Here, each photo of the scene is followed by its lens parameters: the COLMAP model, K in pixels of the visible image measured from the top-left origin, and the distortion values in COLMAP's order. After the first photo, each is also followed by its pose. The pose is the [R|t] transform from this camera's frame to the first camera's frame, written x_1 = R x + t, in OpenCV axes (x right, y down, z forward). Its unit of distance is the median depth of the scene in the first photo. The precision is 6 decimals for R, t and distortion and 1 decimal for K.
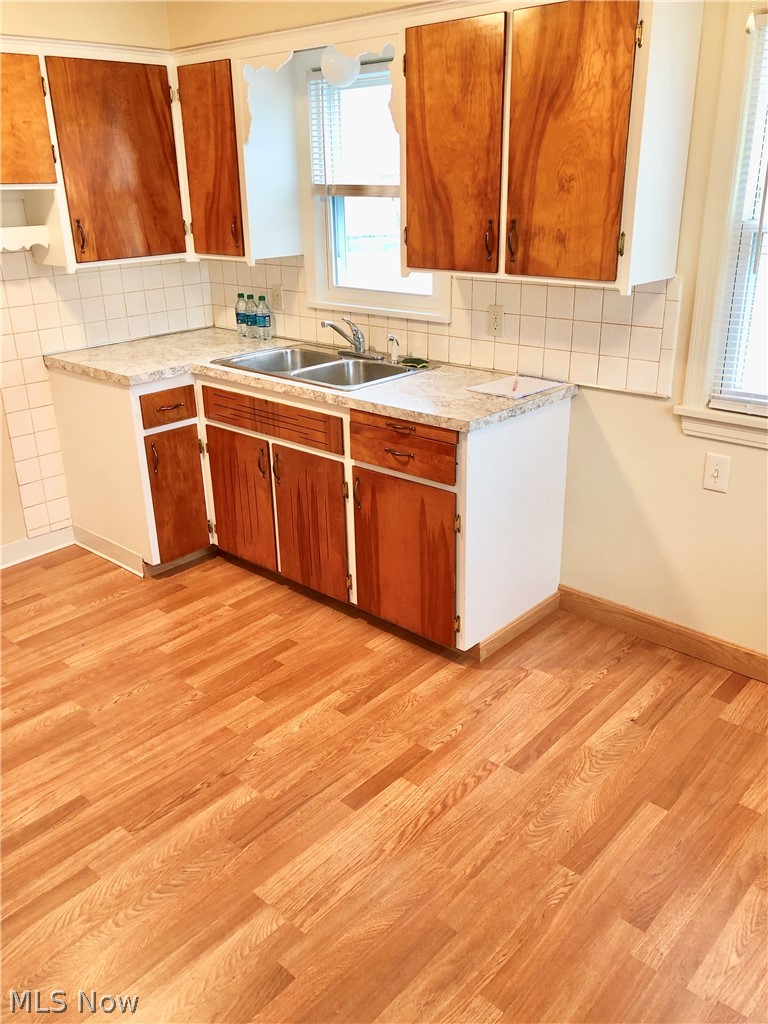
lens RADIAL K [[846.0, 0, 385.1], [0, 846.0, 511.9], [0, 0, 1]] dist [0.019654, -0.012696]
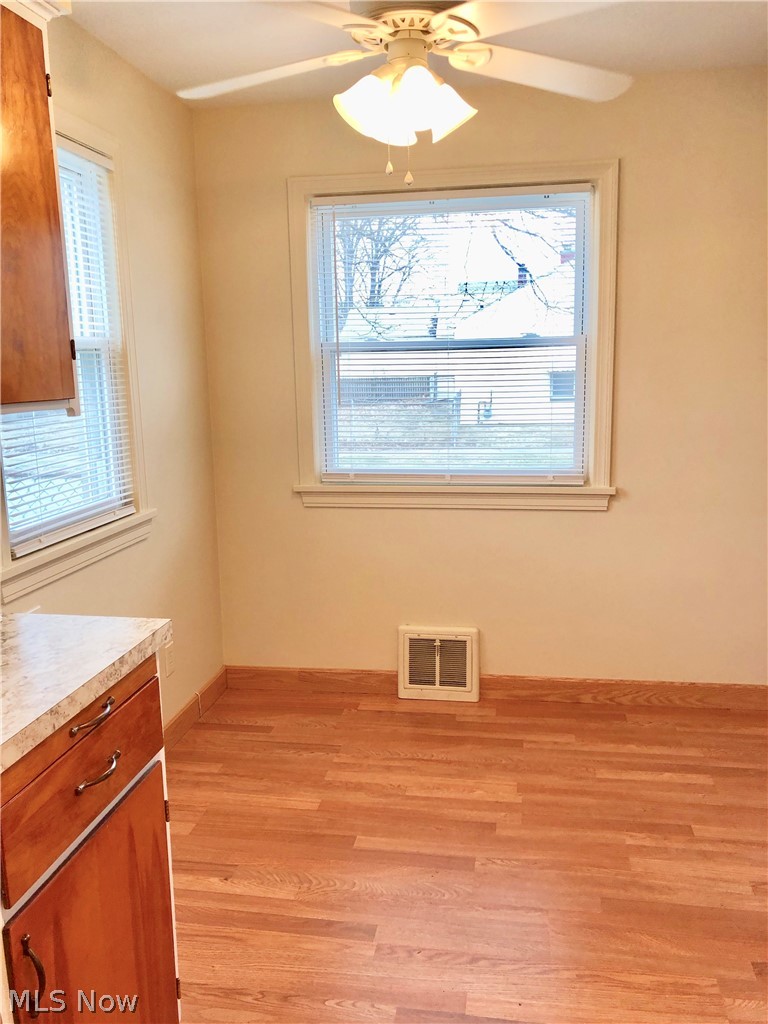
lens RADIAL K [[846.0, 0, 381.9], [0, 846.0, 515.9], [0, 0, 1]] dist [0.019654, -0.012696]
pose [[-0.537815, -0.128364, 0.833233, -0.612750], [0.334598, 0.874668, 0.350715, -0.431321], [-0.773821, 0.467418, -0.427459, 1.406595]]
